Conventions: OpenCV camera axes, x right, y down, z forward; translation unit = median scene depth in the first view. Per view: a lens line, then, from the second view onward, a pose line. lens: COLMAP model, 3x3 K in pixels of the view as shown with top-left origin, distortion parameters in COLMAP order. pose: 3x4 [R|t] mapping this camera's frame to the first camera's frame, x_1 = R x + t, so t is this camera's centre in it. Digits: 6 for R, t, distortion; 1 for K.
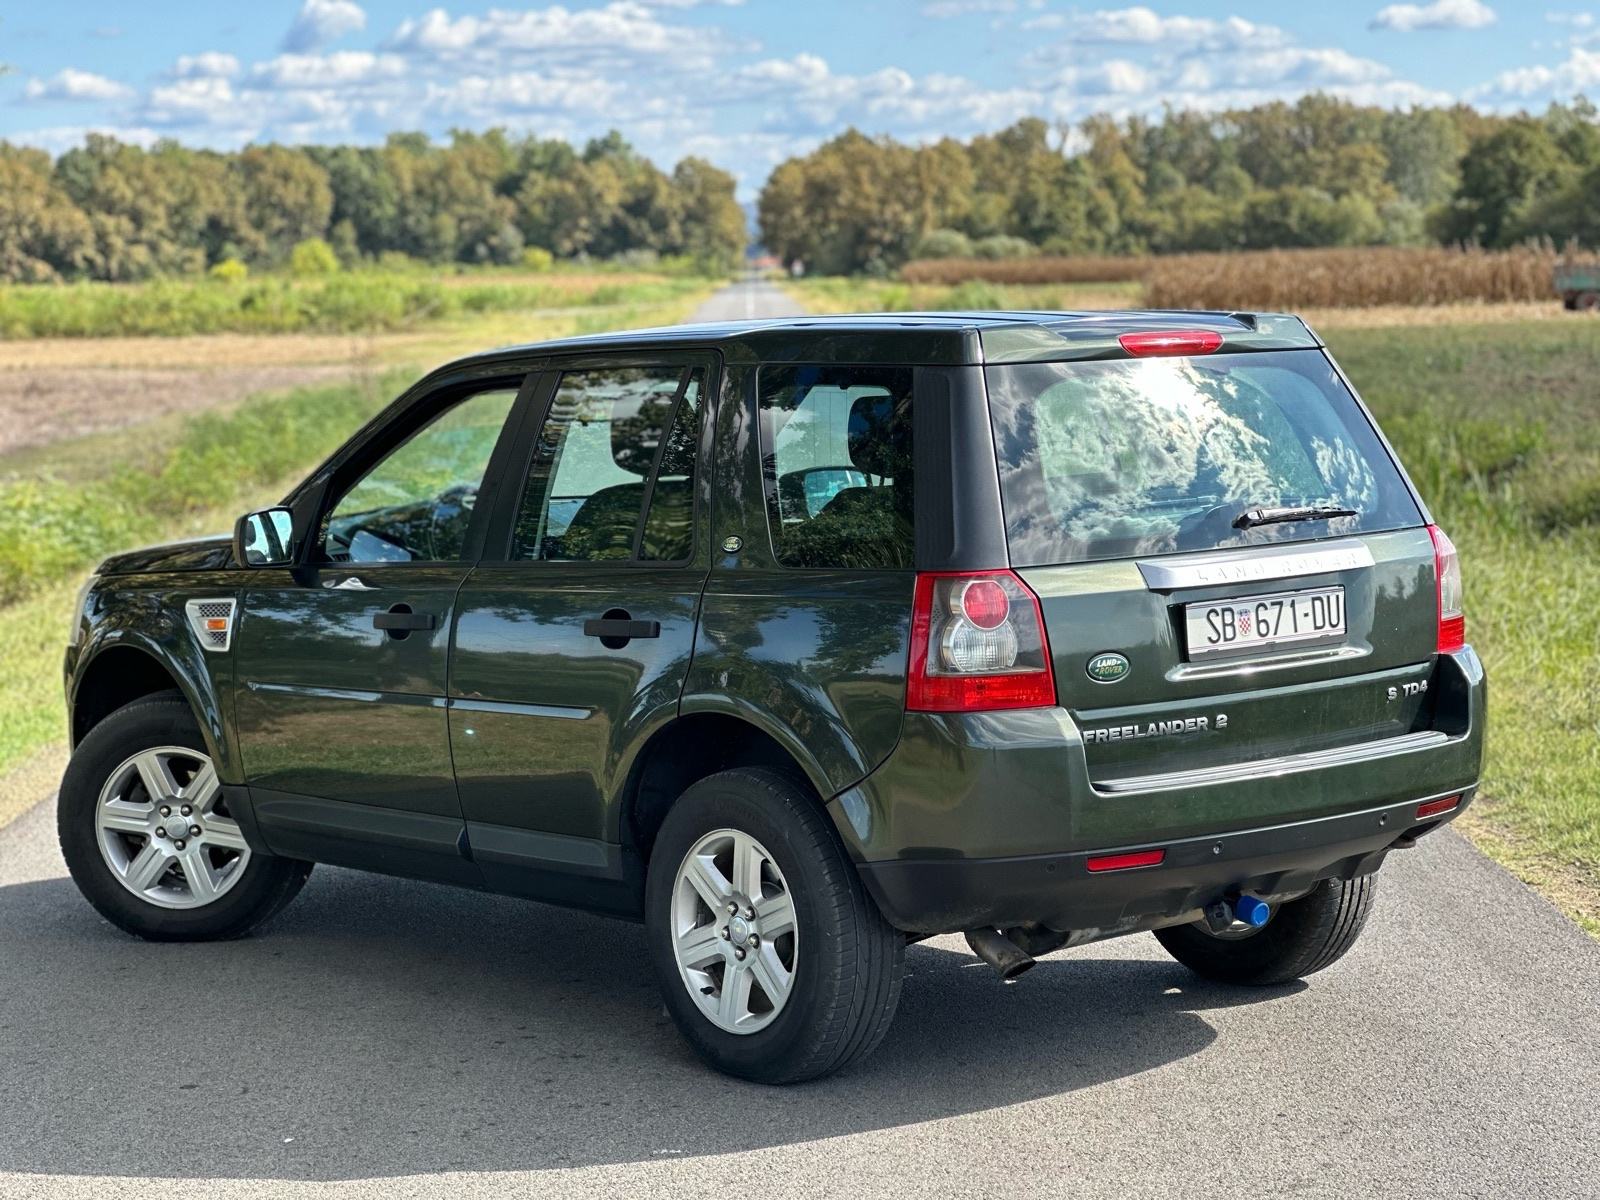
lens RADIAL K [[3625.4, 0, 798.4], [0, 3625.4, 459.2], [0, 0, 1]] dist [-0.209519, 5.235079]
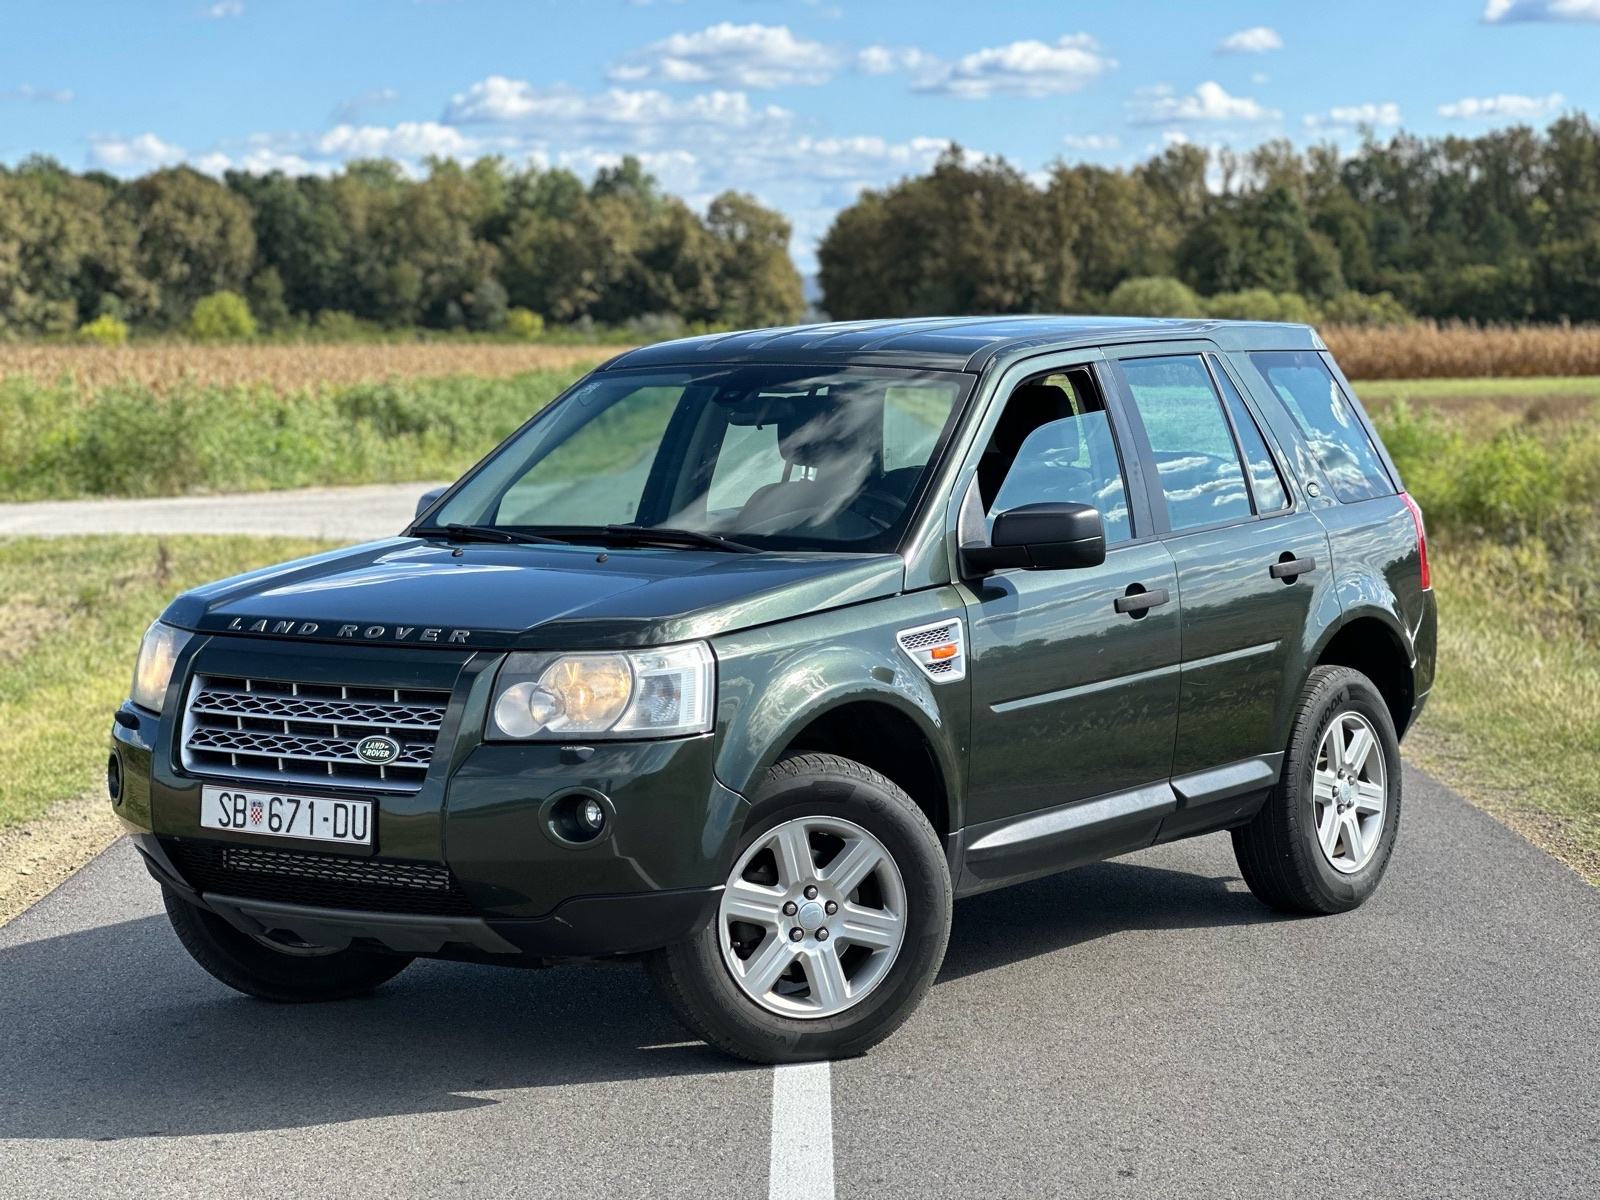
lens RADIAL K [[3625.4, 0, 798.4], [0, 3625.4, 459.2], [0, 0, 1]] dist [-0.209519, 5.235079]
pose [[0.999754, 0.017118, -0.014123, -0.003868], [-0.017398, 0.999649, -0.019986, -0.013016], [0.013776, 0.020227, 0.999701, 0.249503]]
